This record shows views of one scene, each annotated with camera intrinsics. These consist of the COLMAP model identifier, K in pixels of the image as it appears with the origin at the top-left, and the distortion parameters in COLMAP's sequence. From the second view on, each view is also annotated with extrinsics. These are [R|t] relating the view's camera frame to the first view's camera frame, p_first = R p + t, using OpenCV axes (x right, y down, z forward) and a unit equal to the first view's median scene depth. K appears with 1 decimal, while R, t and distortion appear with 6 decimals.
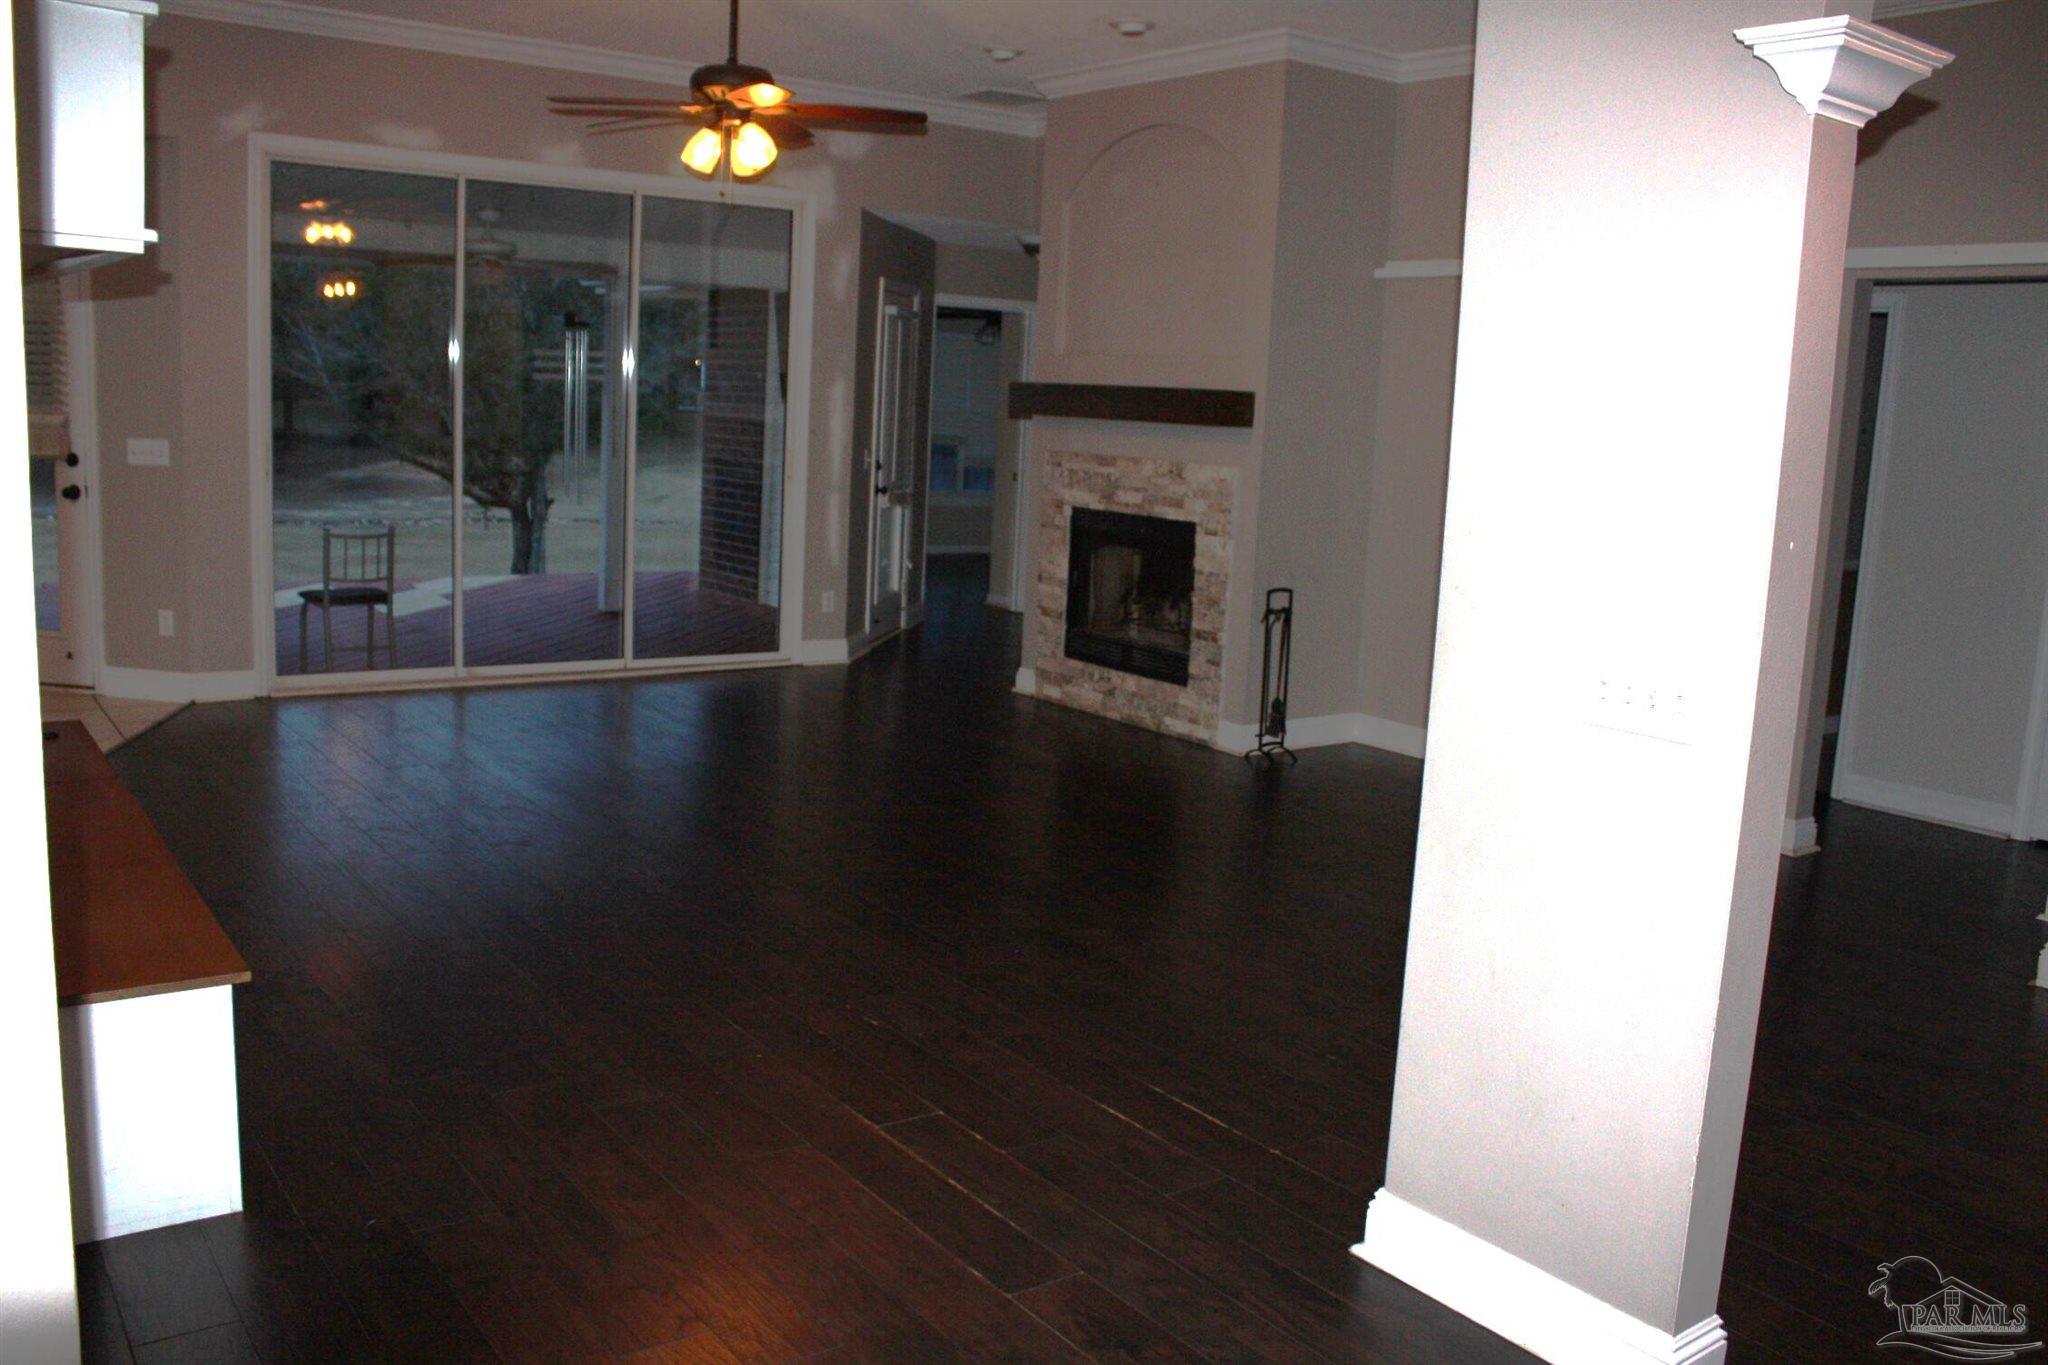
lens RADIAL K [[1710.9, 0, 1024.0], [0, 1710.9, 672.6], [0, 0, 1]] dist [-0.131845, 0.095627]
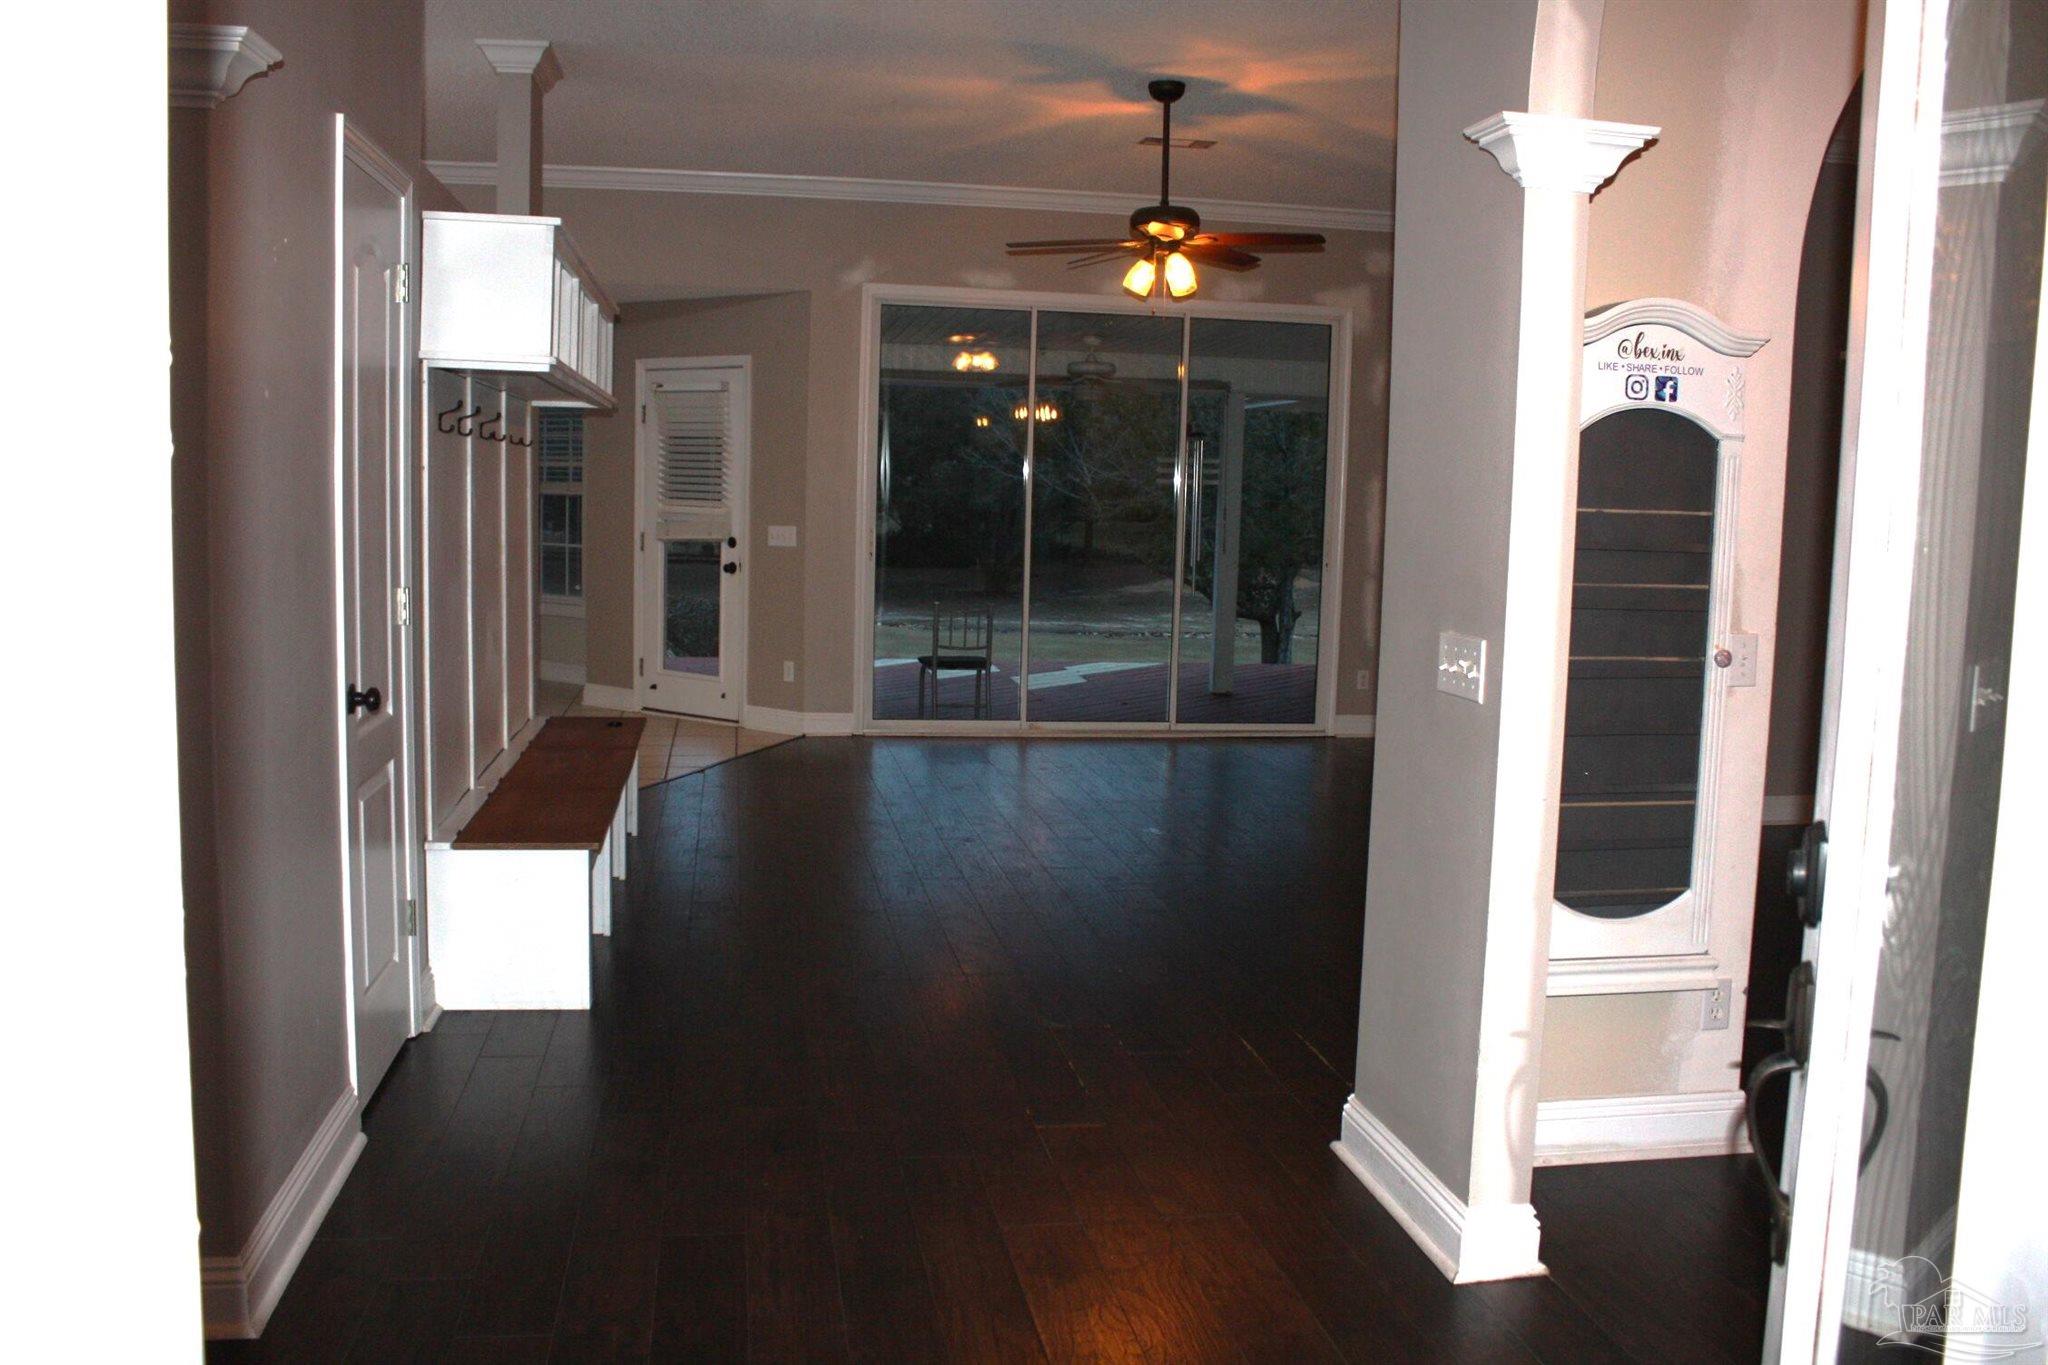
lens RADIAL K [[1710.9, 0, 1016.1], [0, 1710.9, 677.6], [0, 0, 1]] dist [-0.131845, 0.095627]
pose [[0.896606, 0.026101, -0.442059, 0.180923], [-0.056185, 0.996899, -0.055096, 0.031475], [0.439250, 0.074236, 0.895293, -0.070310]]
